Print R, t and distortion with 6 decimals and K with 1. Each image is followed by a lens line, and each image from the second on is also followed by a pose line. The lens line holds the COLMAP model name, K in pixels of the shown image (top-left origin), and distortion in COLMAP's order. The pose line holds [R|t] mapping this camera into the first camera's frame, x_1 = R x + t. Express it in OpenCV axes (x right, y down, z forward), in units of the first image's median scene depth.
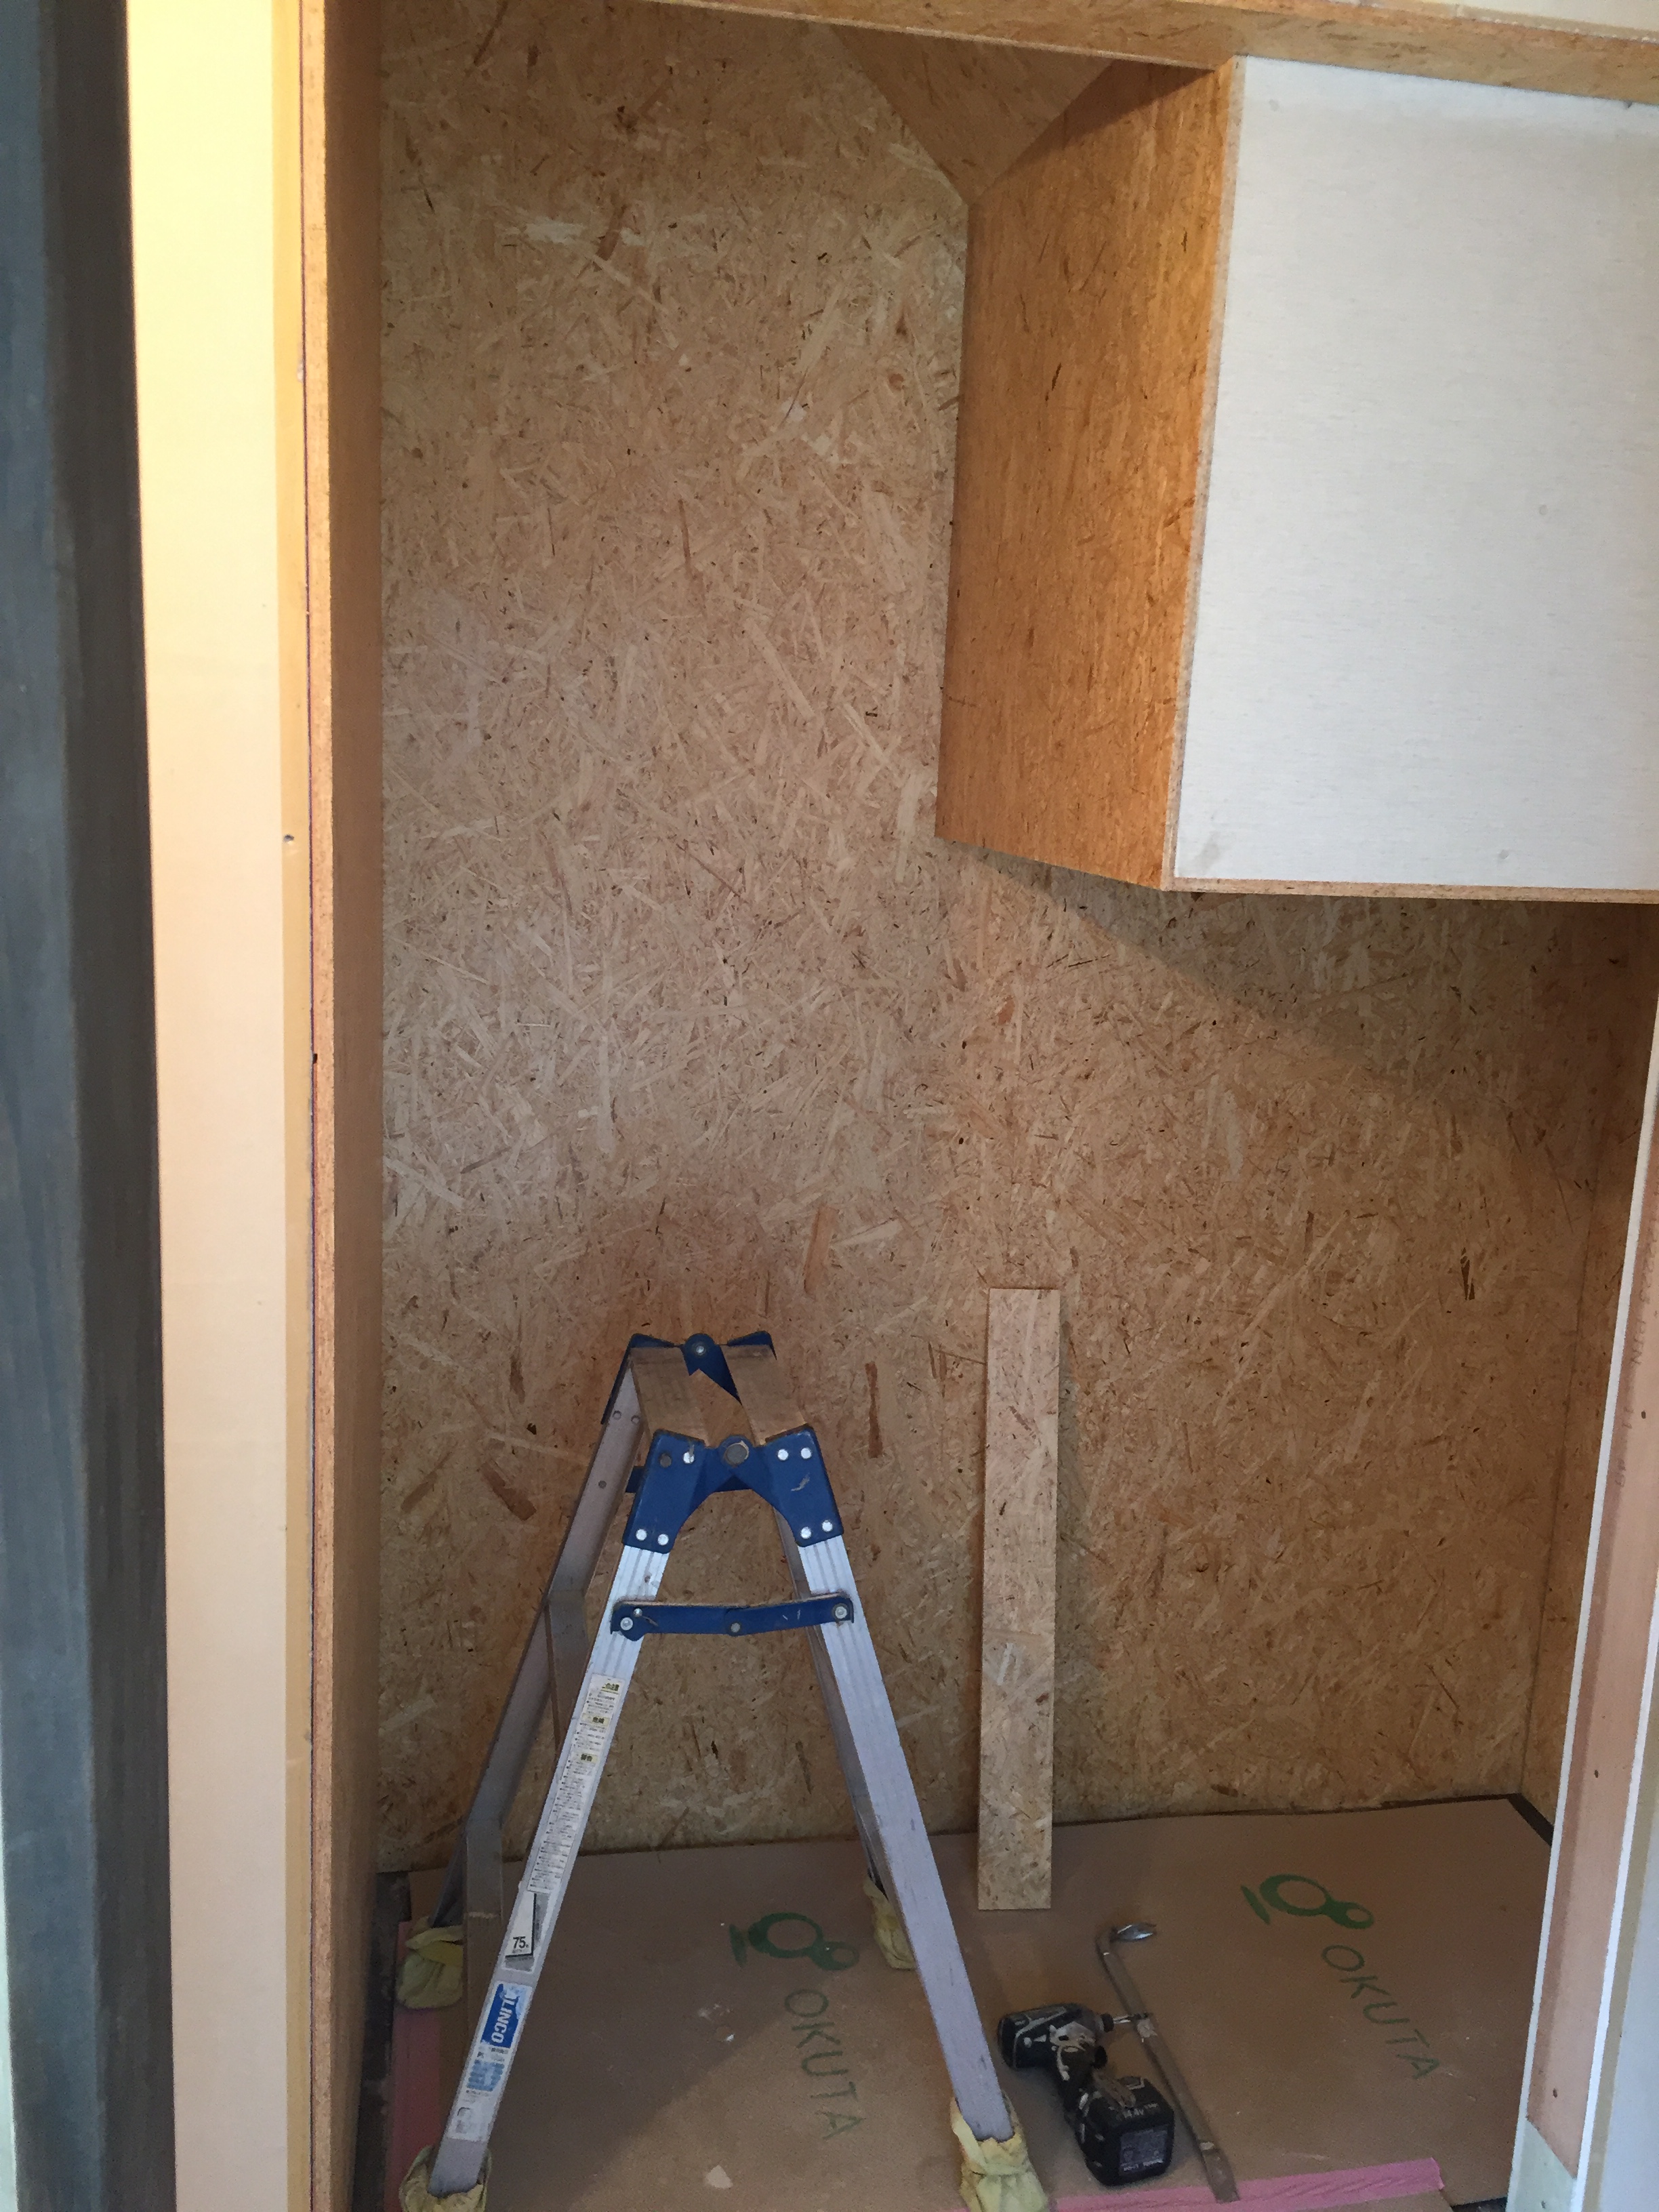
lens RADIAL K [[1901.7, 0, 839.4], [0, 1901.7, 1104.2], [0, 0, 1]] dist [0.085798, -0.097016]
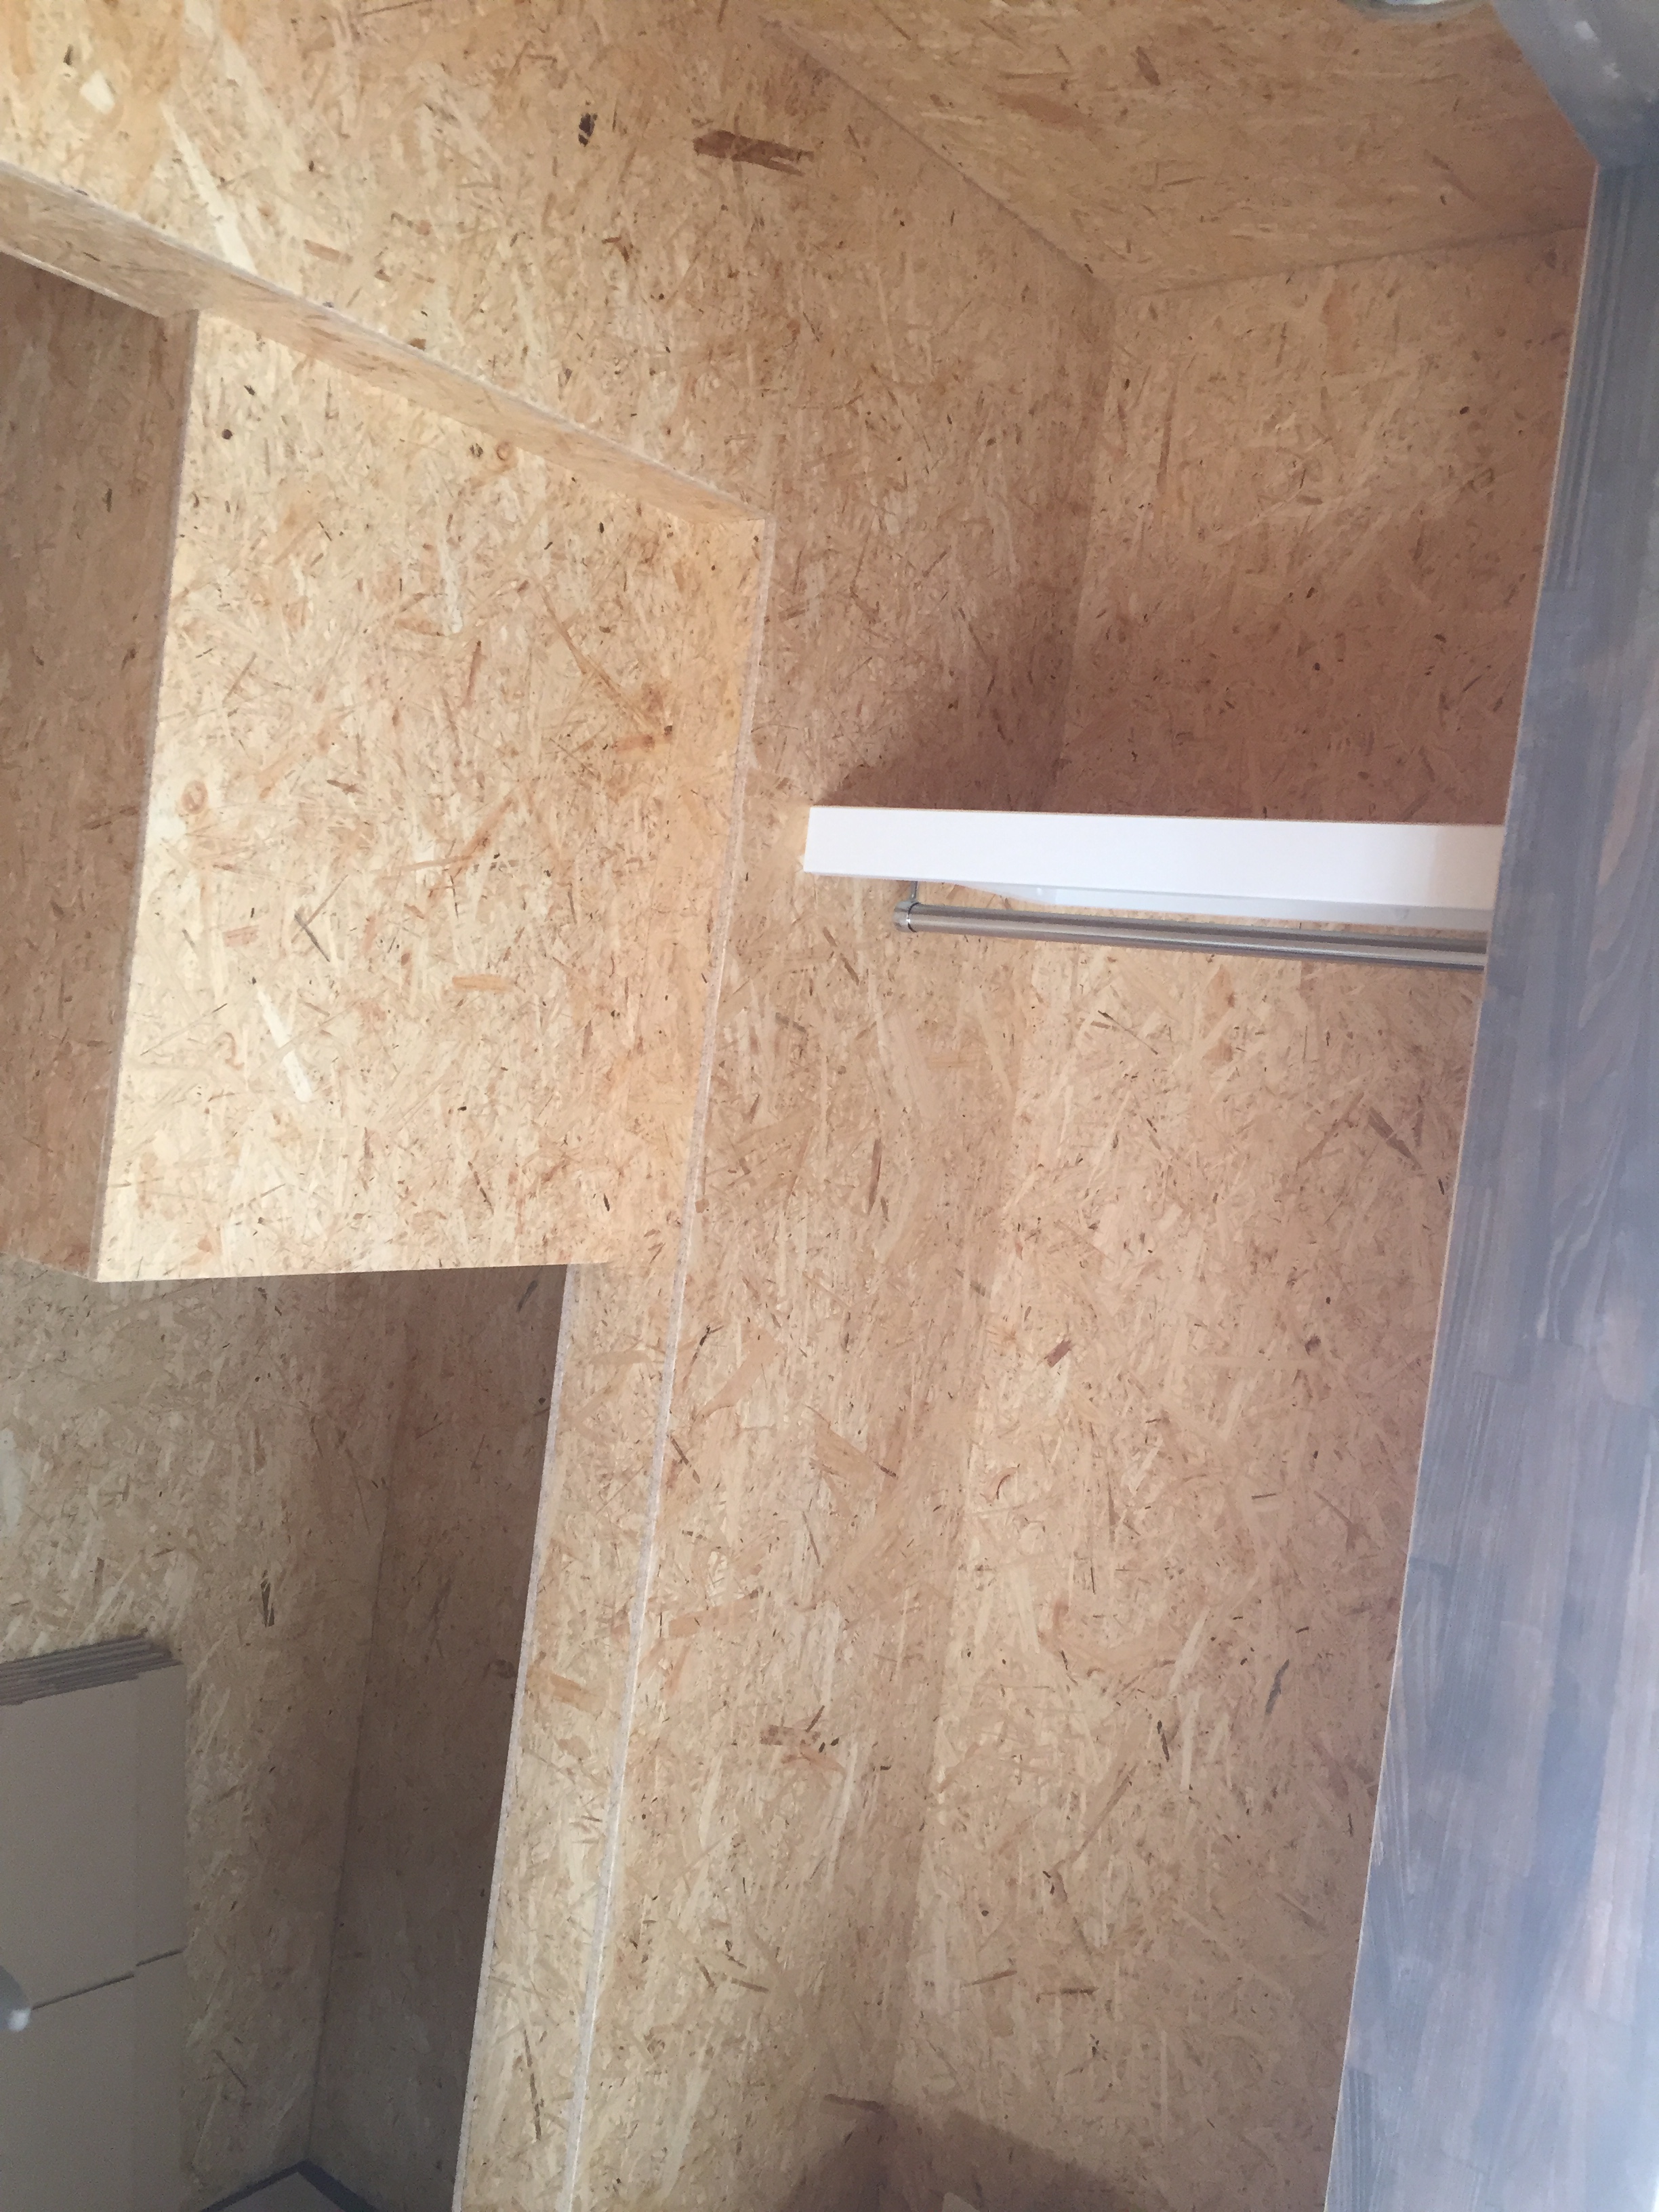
lens RADIAL K [[1901.7, 0, 833.7], [0, 1901.7, 1095.3], [0, 0, 1]] dist [0.085798, -0.097016]
pose [[0.746706, 0.016607, 0.664947, -0.085203], [0.040024, 0.996755, -0.069839, -0.076924], [-0.663949, 0.078763, 0.743619, 0.125584]]
